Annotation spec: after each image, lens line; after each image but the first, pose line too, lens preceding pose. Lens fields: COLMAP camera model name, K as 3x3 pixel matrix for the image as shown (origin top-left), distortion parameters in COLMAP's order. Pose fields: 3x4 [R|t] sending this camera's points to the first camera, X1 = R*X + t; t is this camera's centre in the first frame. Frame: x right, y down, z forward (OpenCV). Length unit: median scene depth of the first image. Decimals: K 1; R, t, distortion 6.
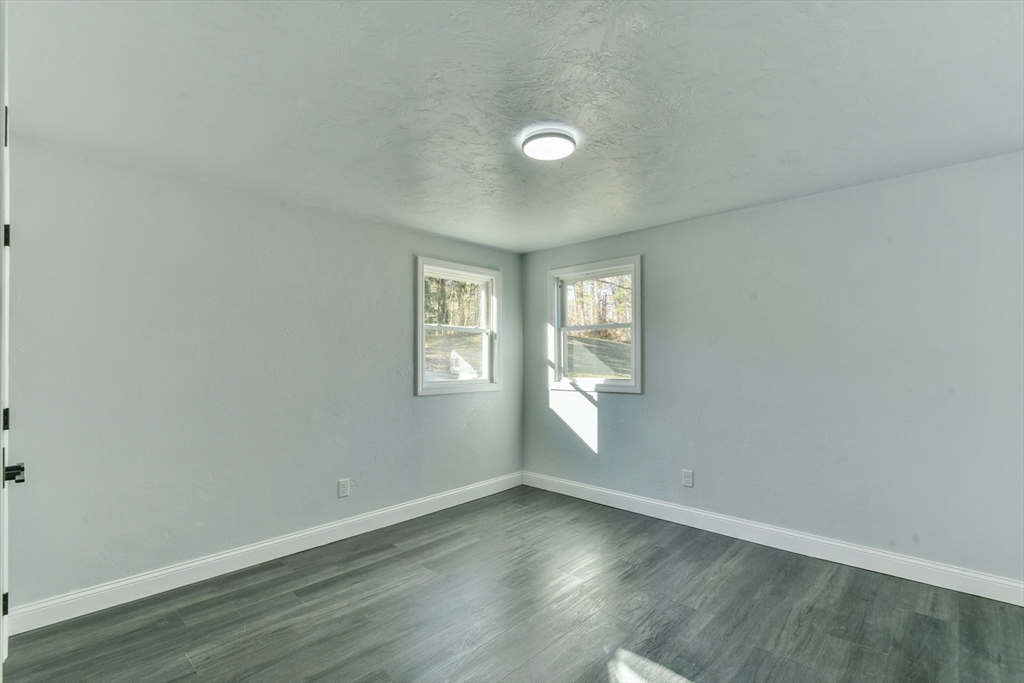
lens RADIAL K [[479.2, 0, 502.5], [0, 479.2, 347.1], [0, 0, 1]] dist [0.003574, -0.001138]
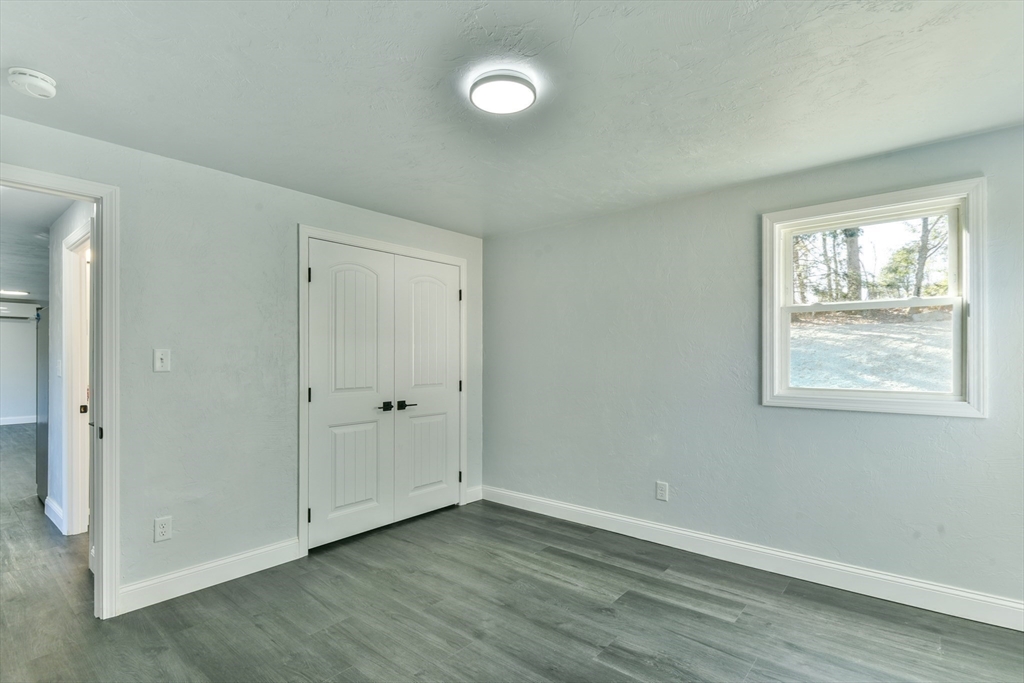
lens RADIAL K [[479.2, 0, 502.5], [0, 479.2, 347.1], [0, 0, 1]] dist [0.003574, -0.001138]
pose [[0.061570, -0.022022, -0.997860, 0.702624], [0.027454, 0.999416, -0.020362, 0.021609], [0.997725, -0.026142, 0.062139, 0.732401]]
